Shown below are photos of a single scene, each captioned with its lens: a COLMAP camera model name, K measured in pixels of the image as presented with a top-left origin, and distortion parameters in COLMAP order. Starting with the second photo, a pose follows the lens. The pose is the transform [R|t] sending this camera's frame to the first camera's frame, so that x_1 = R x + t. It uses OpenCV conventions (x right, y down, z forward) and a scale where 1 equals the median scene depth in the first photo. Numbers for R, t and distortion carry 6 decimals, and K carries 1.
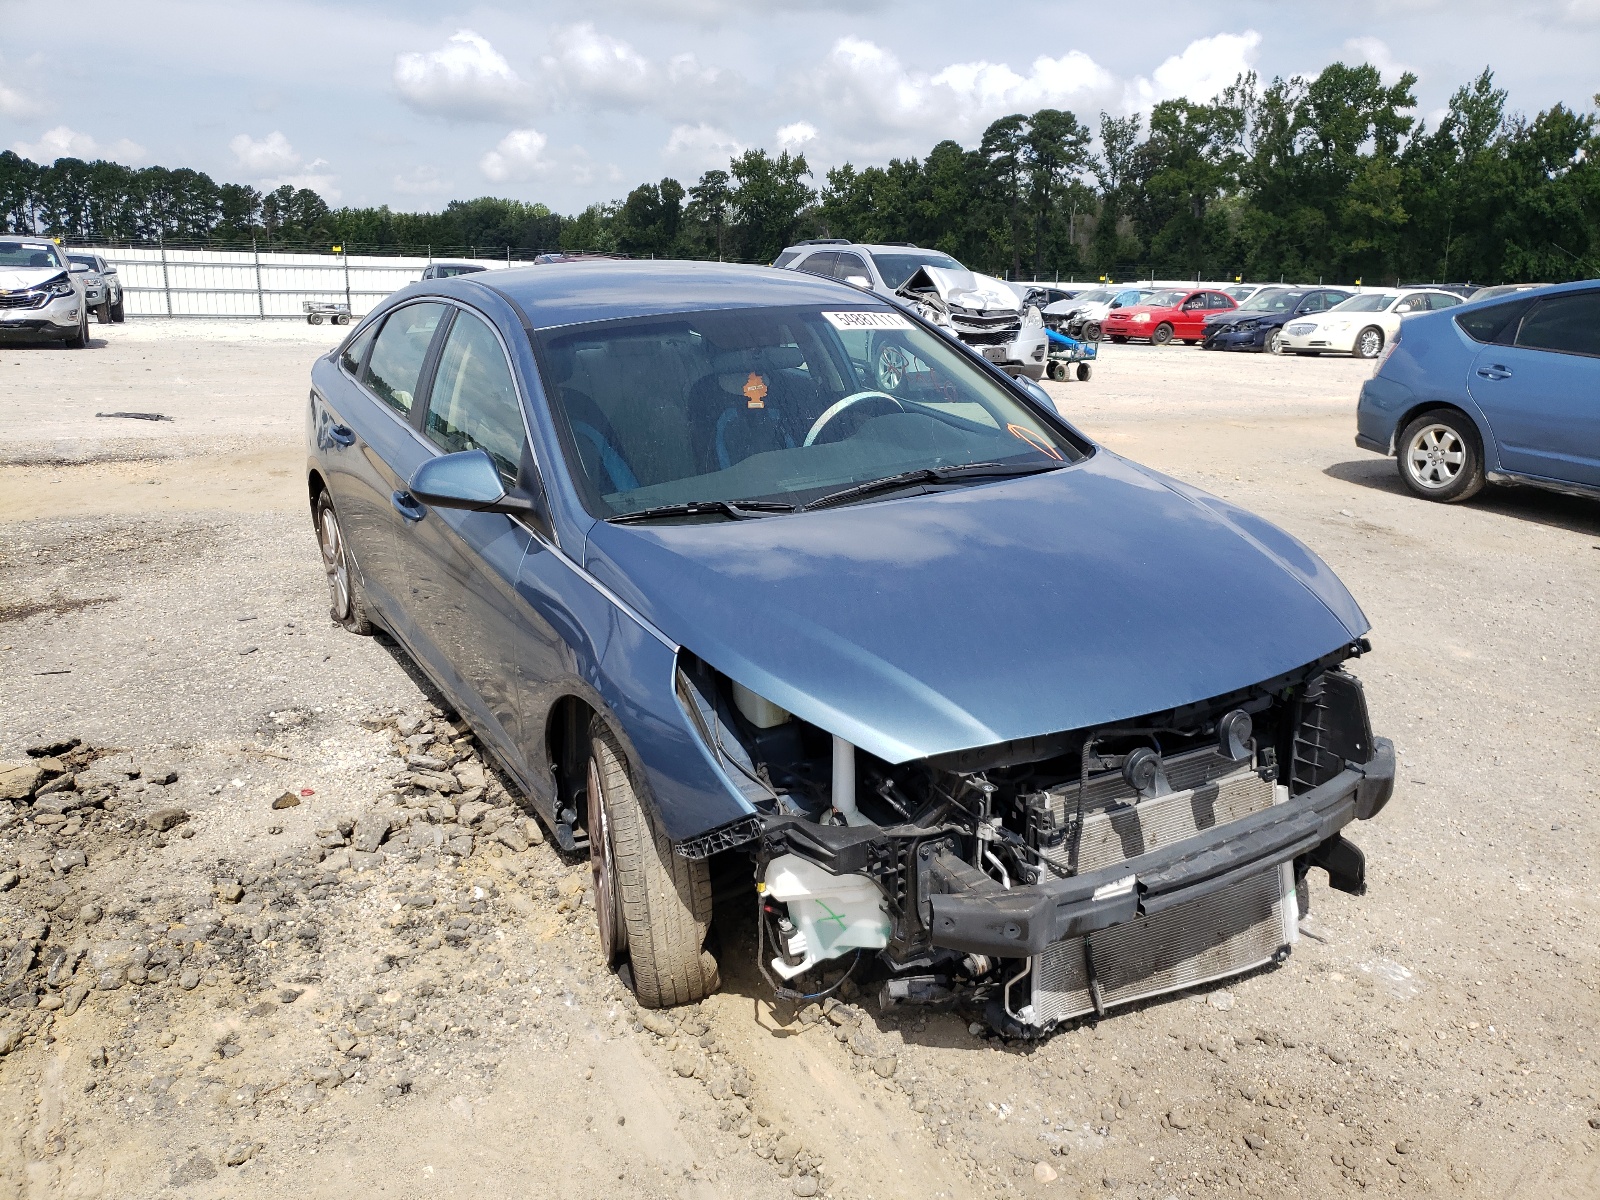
lens RADIAL K [[1216.2, 0, 800.0], [0, 1216.2, 600.0], [0, 0, 1]] dist [0.004532, 0.012577]
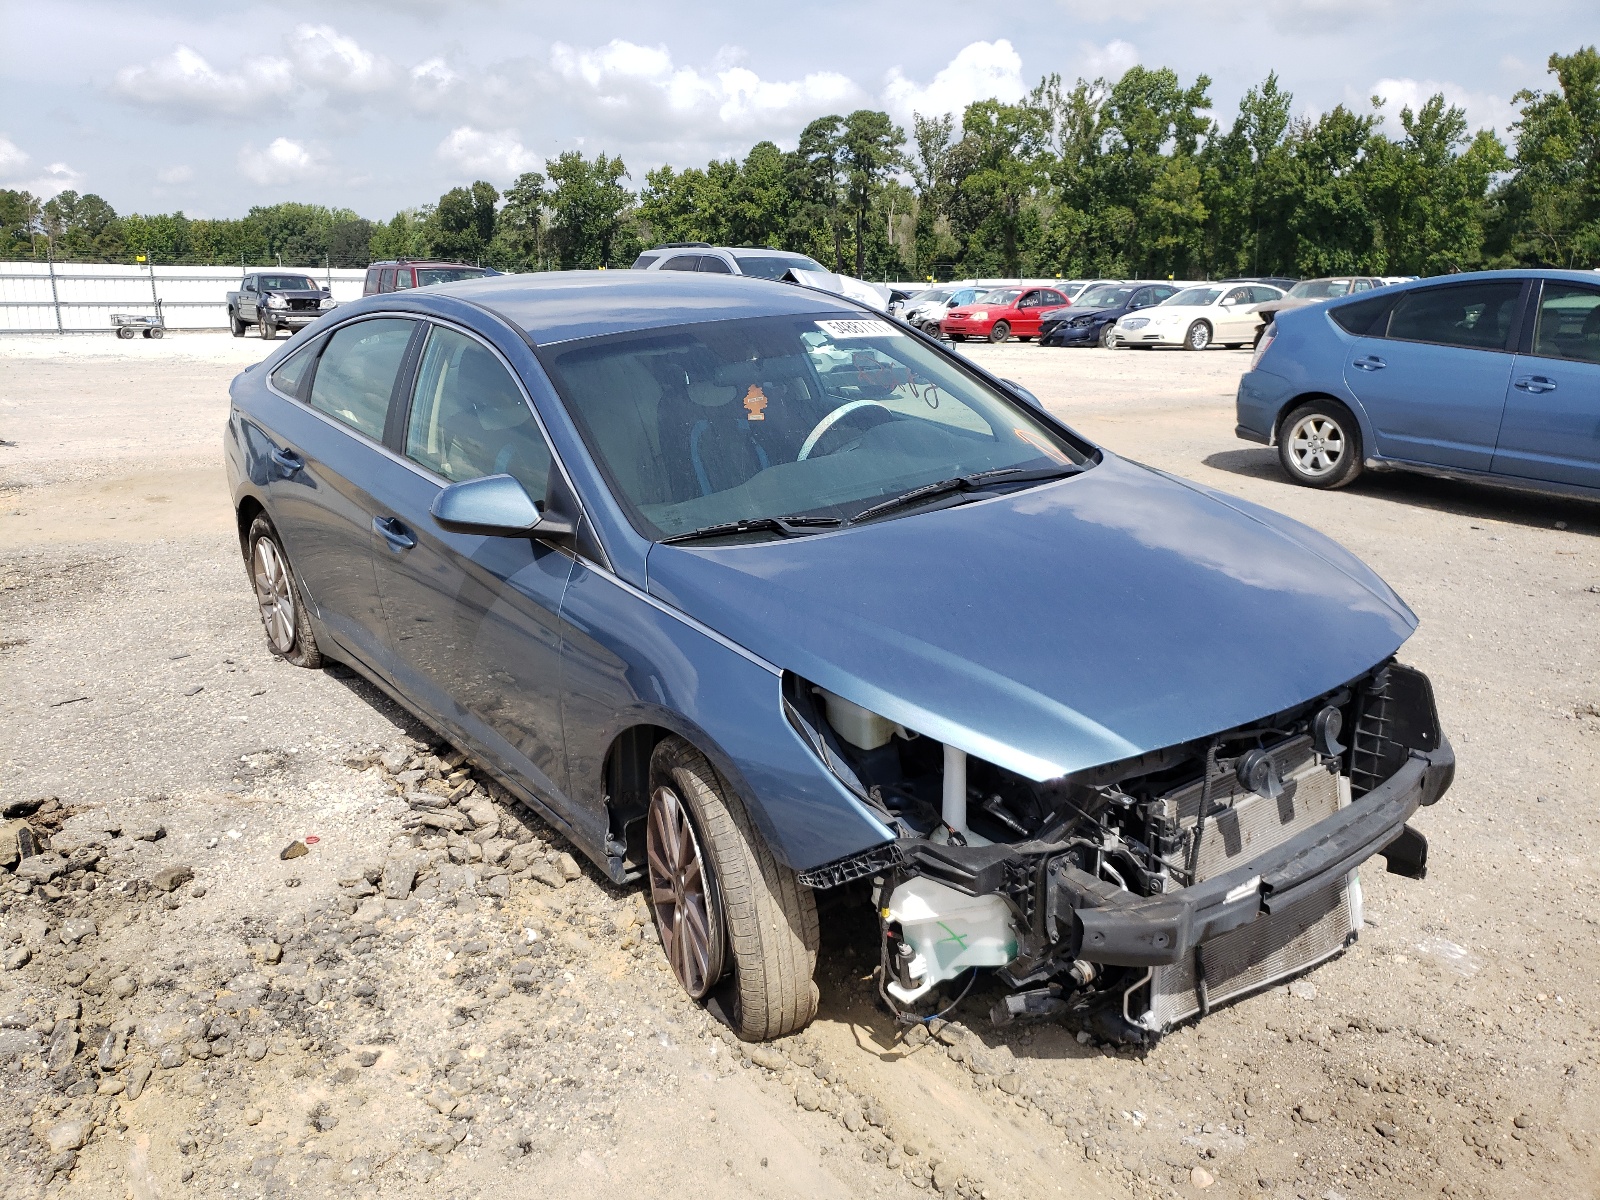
lens RADIAL K [[1221.3, 0, 797.7], [0, 1221.3, 612.7], [0, 0, 1]] dist [0.003963, 0.011594]
pose [[0.994032, -0.043375, 0.100091, -0.162783], [0.042725, 0.999050, 0.008627, -0.014589], [-0.100370, -0.004299, 0.994941, 0.022976]]
